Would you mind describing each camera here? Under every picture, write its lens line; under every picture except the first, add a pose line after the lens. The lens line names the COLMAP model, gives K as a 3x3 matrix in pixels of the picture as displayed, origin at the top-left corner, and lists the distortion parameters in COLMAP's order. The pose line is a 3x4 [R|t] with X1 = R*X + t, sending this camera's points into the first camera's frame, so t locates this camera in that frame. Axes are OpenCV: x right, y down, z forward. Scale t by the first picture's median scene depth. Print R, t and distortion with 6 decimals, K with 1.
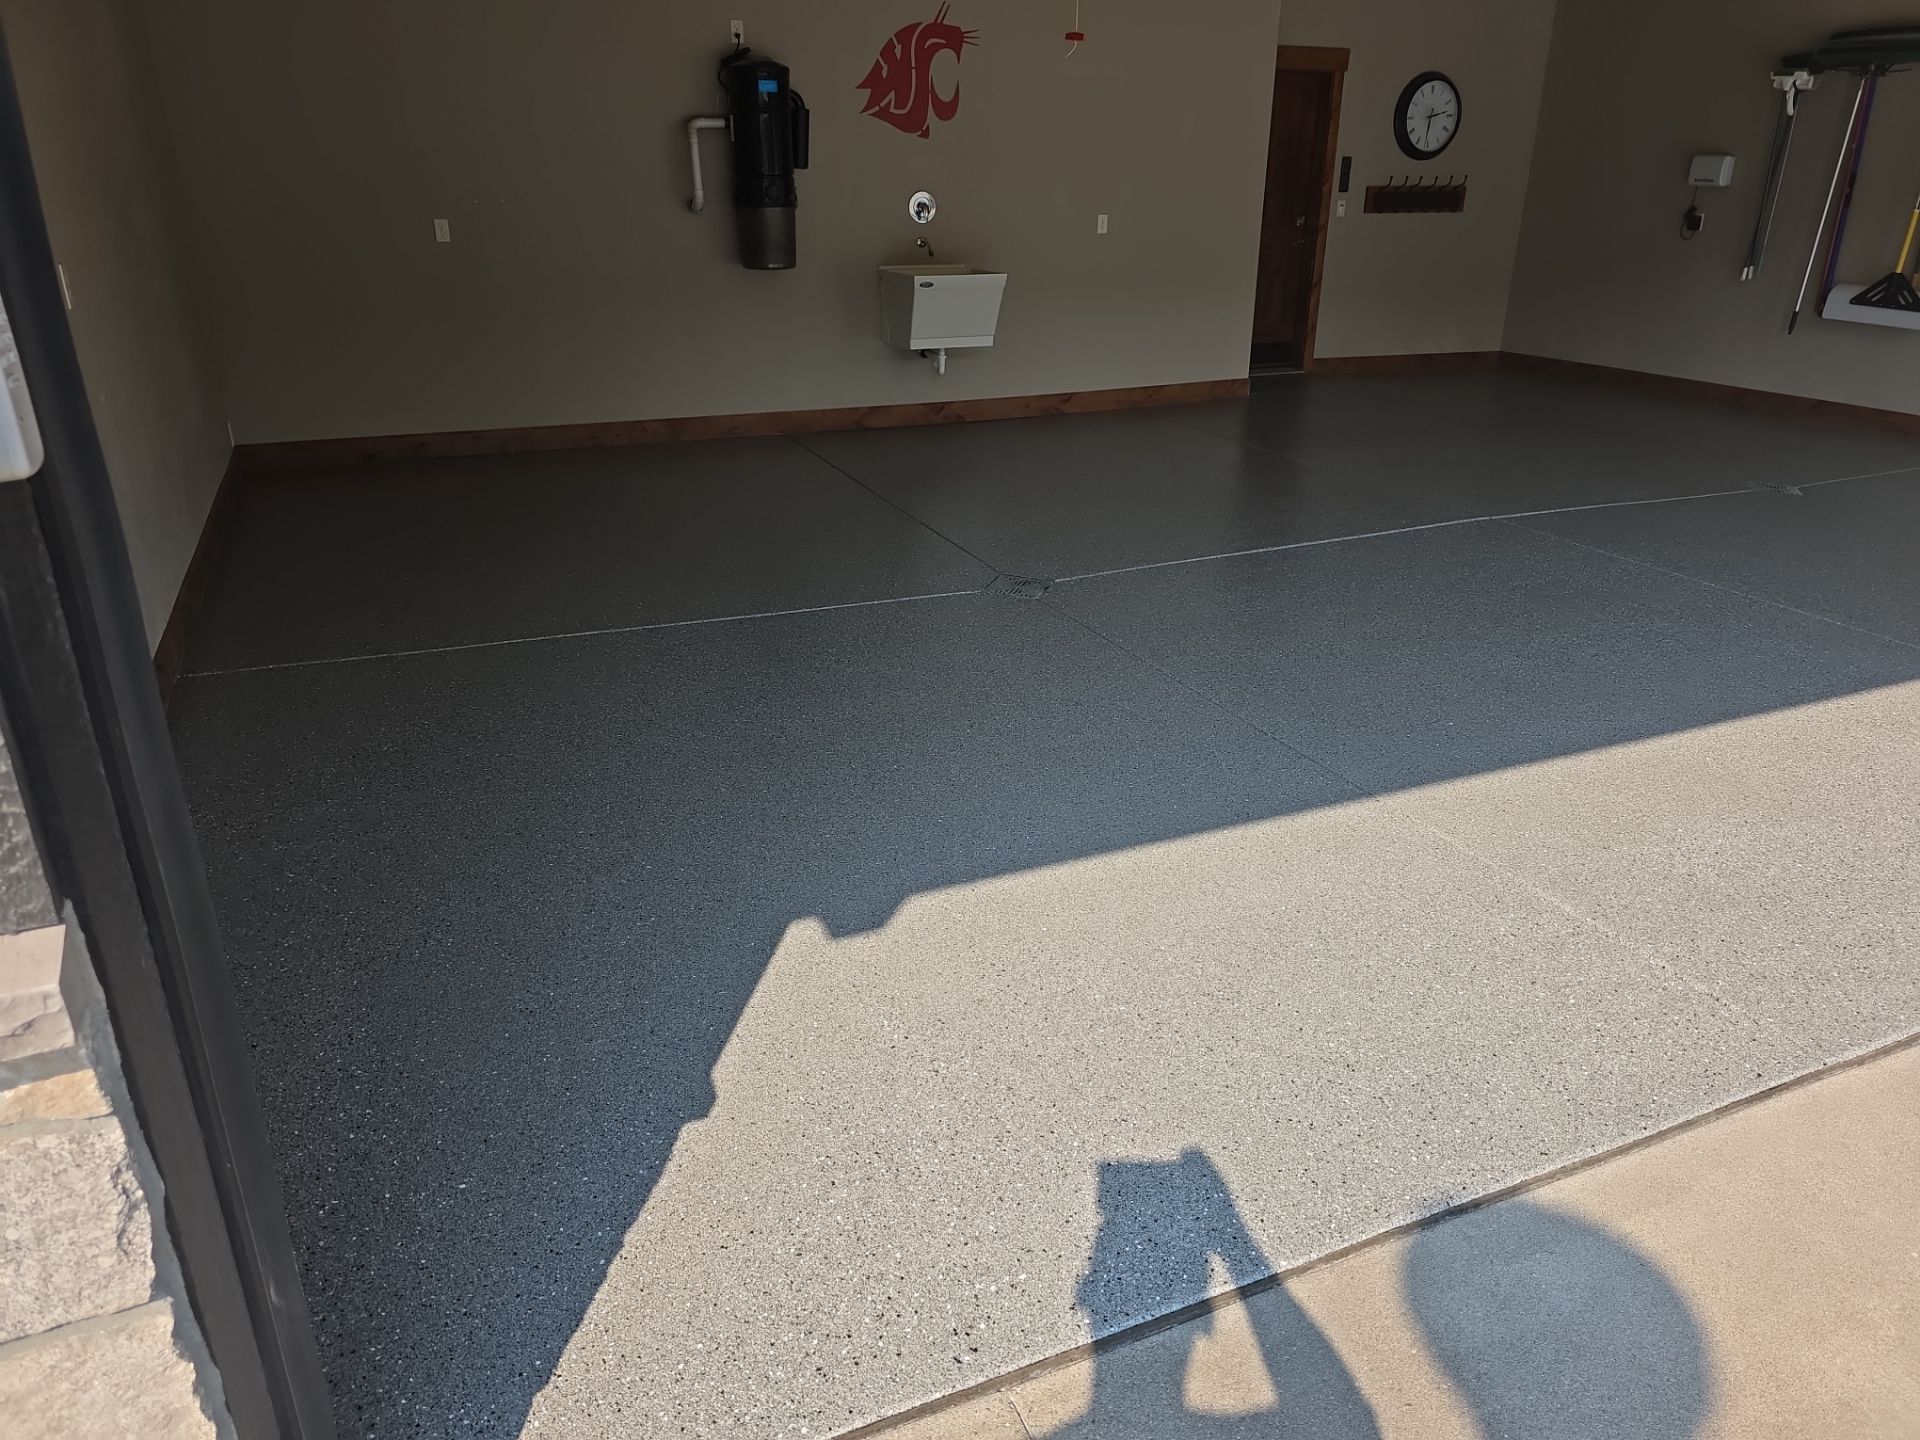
lens RADIAL K [[1288.7, 0, 955.3], [0, 1288.7, 715.3], [0, 0, 1]] dist [0.058558, -0.059015]
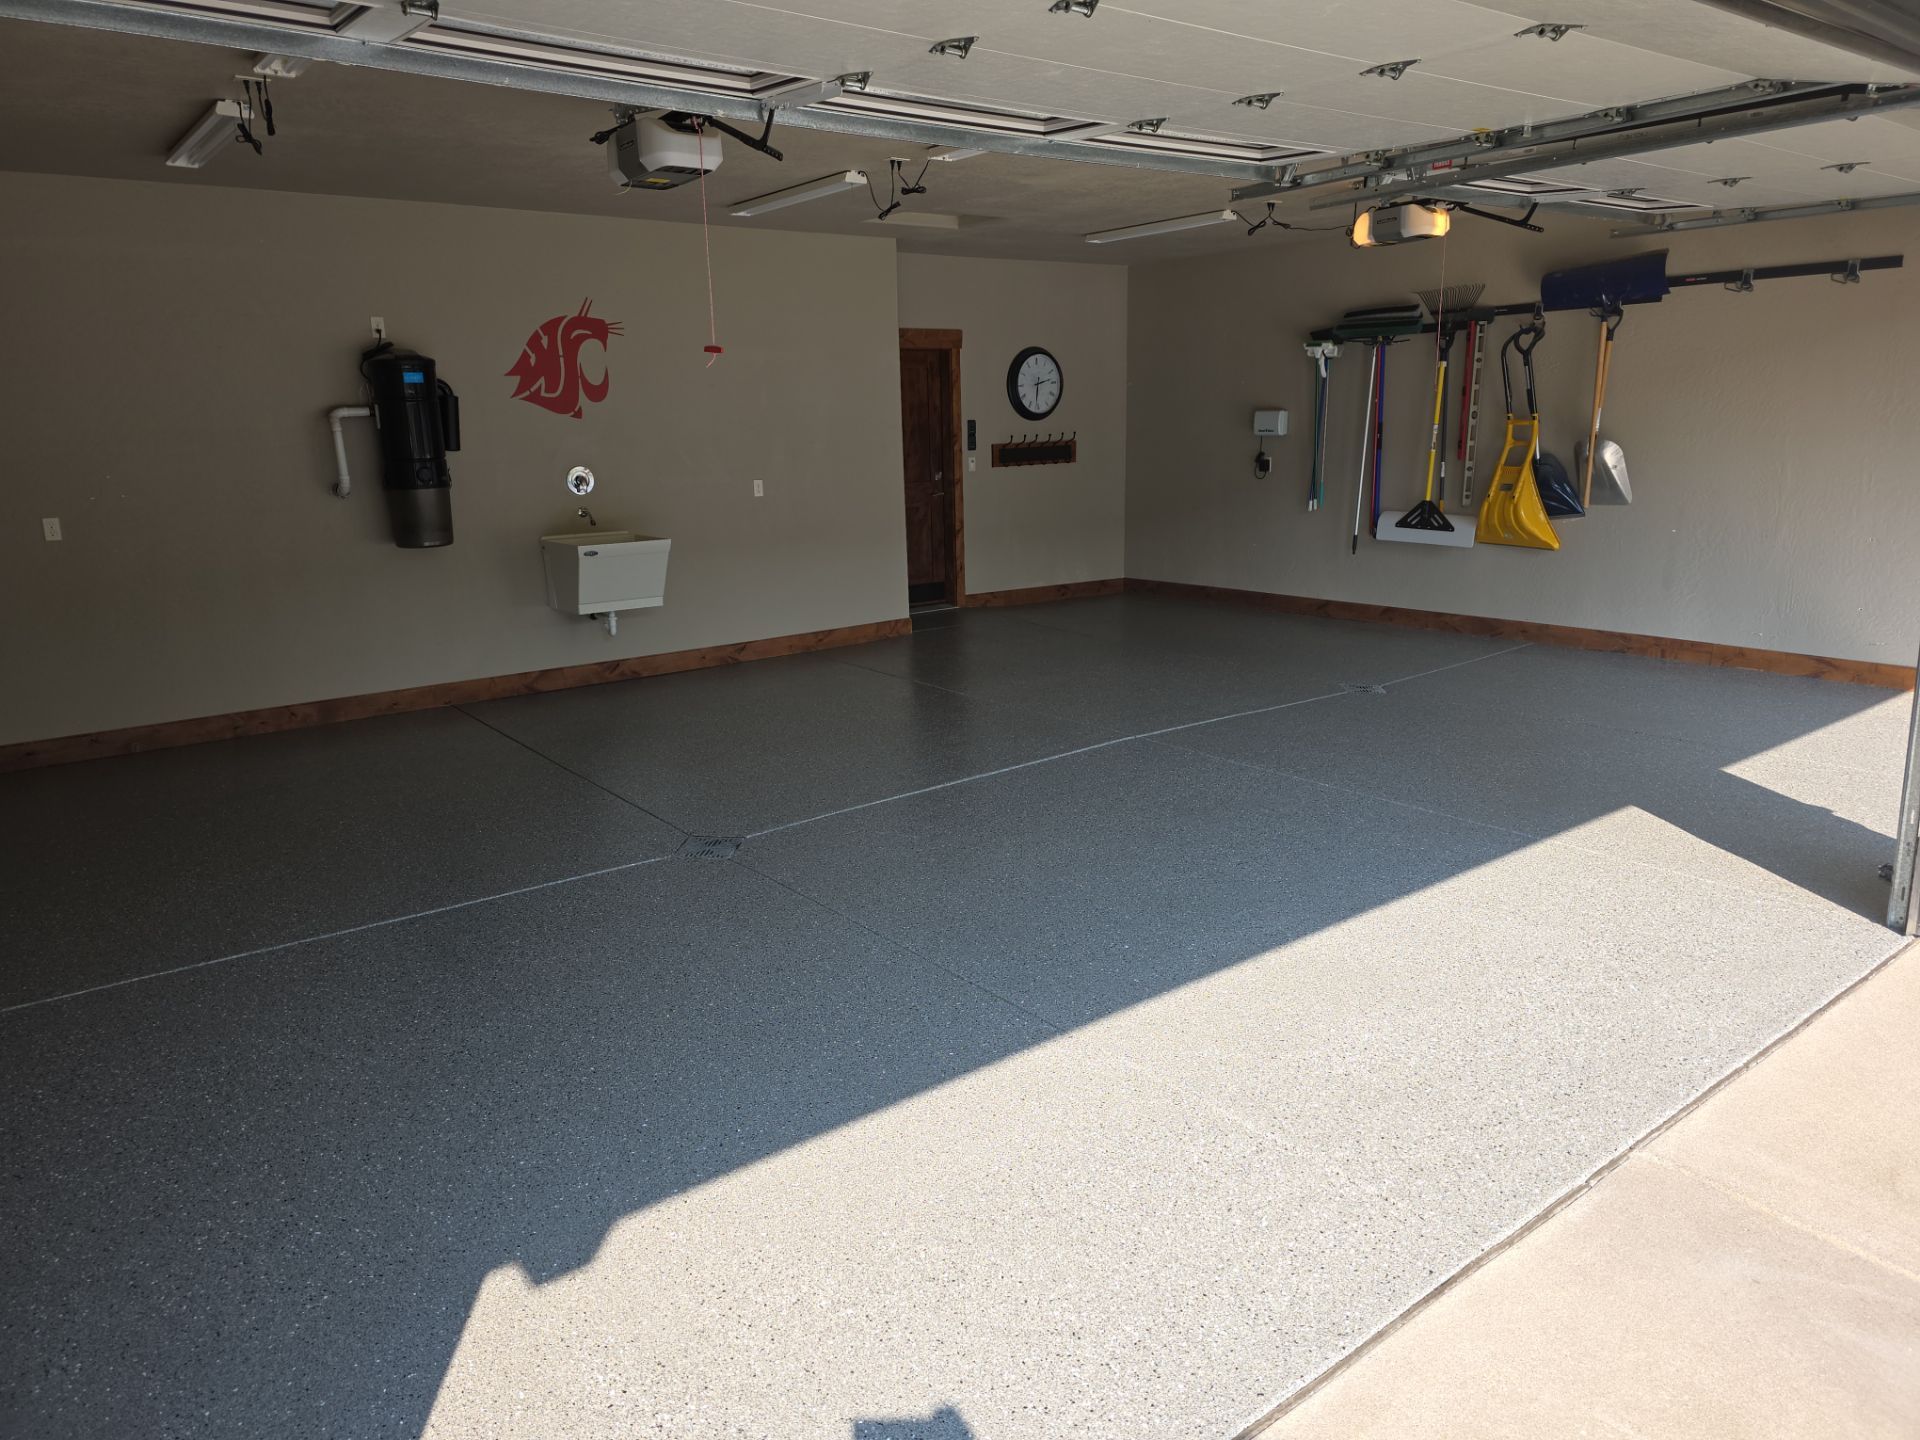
lens RADIAL K [[1283.6, 0, 934.1], [0, 1283.6, 709.3], [0, 0, 1]] dist [0.069121, -0.070502]
pose [[0.971197, -0.081465, 0.223918, 0.002727], [0.118894, 0.980075, -0.159113, -0.017799], [-0.206495, 0.181153, 0.961532, -0.012257]]
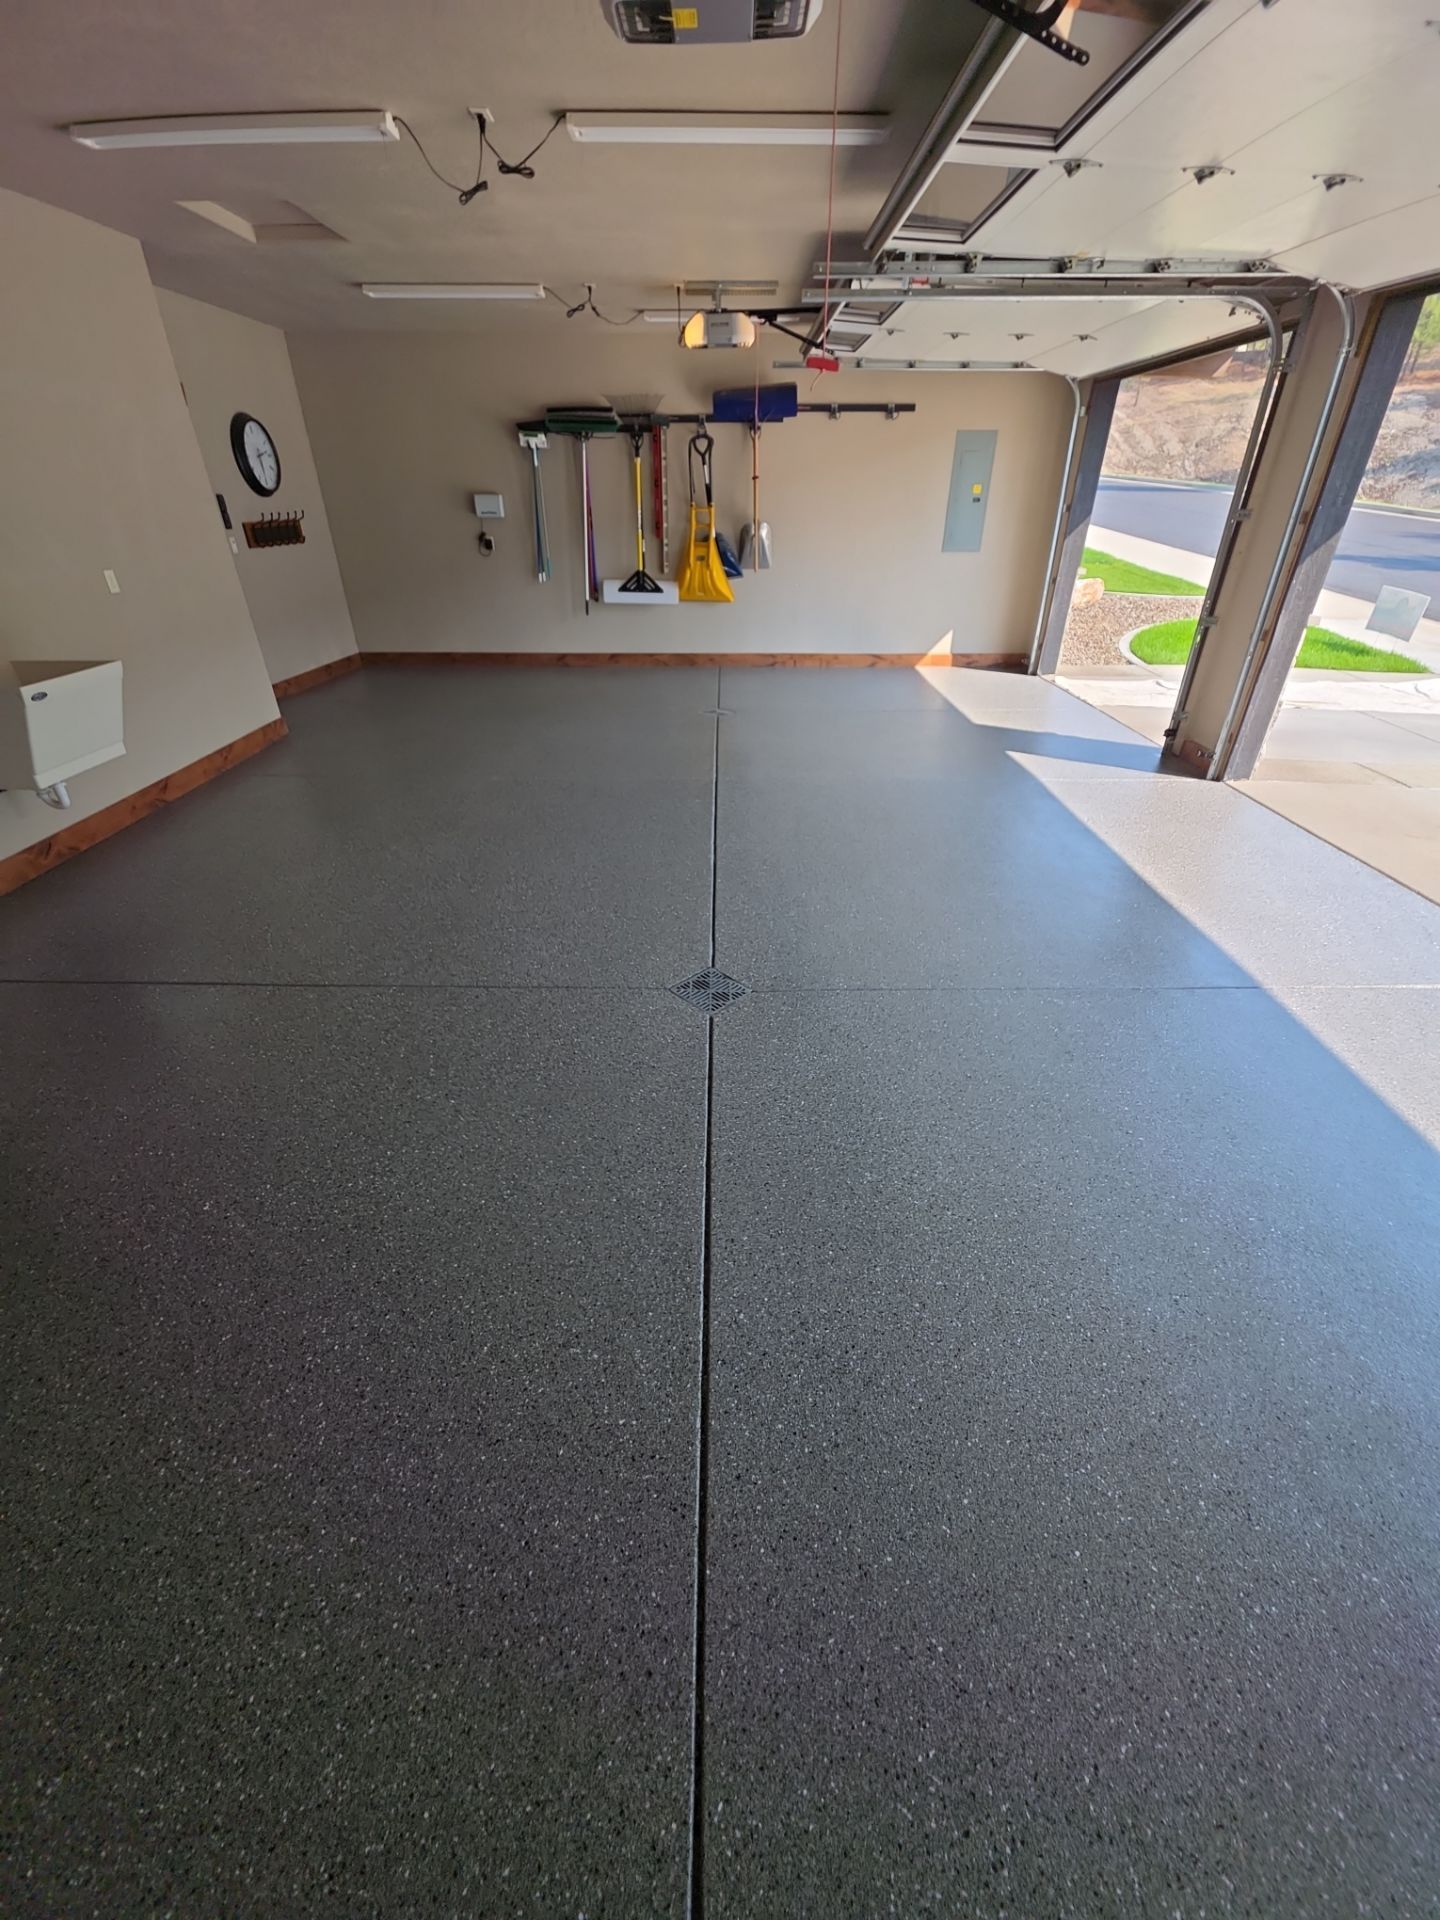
lens RADIAL K [[759.8, 0, 726.6], [0, 759.8, 955.3], [0, 0, 1]] dist [0.011852, -0.006395]
pose [[0.396795, -0.478407, 0.783378, -0.267105], [0.354541, 0.867086, 0.349946, -0.224183], [-0.846673, 0.138883, 0.513670, 0.493385]]
